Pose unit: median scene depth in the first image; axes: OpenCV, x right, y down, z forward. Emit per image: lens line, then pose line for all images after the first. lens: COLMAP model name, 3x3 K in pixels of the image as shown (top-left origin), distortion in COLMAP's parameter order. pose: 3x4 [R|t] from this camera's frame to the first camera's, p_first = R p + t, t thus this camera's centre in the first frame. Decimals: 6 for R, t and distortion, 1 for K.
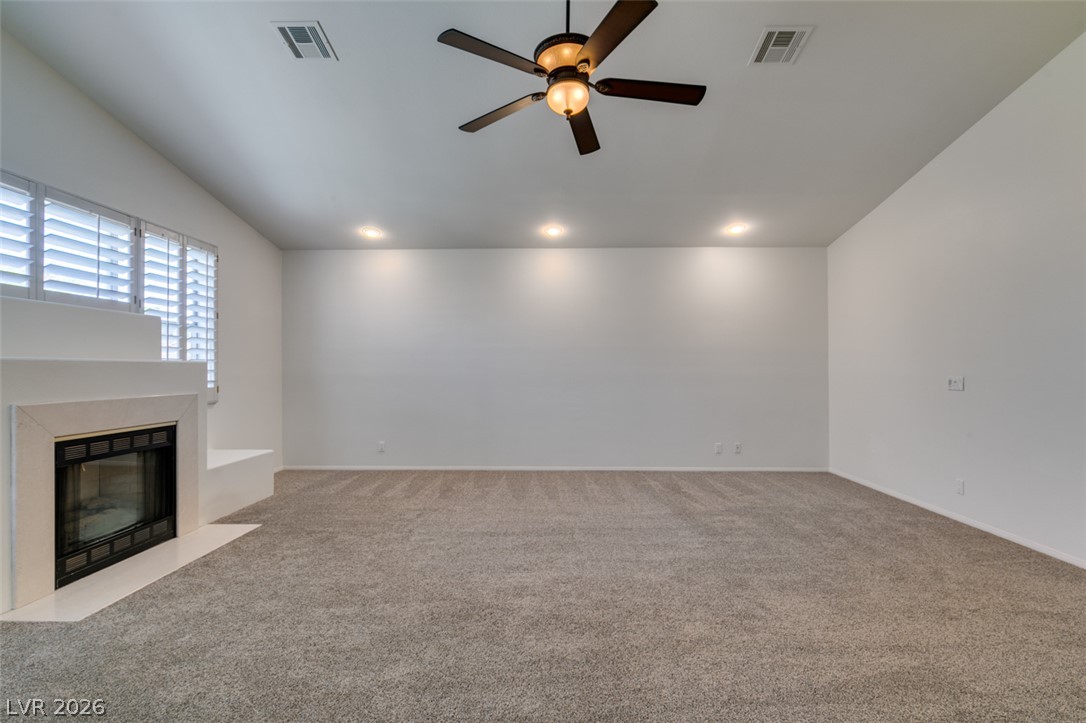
lens RADIAL K [[487.1, 0, 542.2], [0, 487.1, 364.9], [0, 0, 1]] dist [-0.001184, -0.000894]
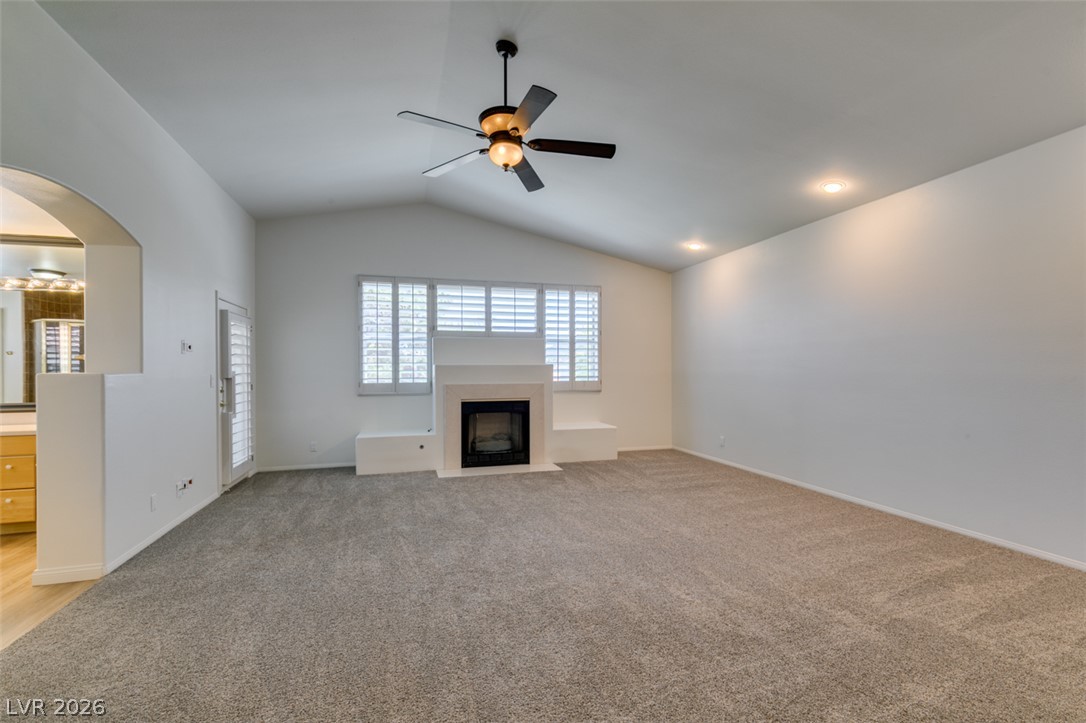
lens RADIAL K [[487.1, 0, 542.2], [0, 487.1, 364.9], [0, 0, 1]] dist [-0.001184, -0.000894]
pose [[0.314033, 0.005802, -0.949394, 0.969464], [0.009698, 0.999910, 0.009318, -0.023891], [0.949362, -0.012134, 0.313949, 0.499067]]
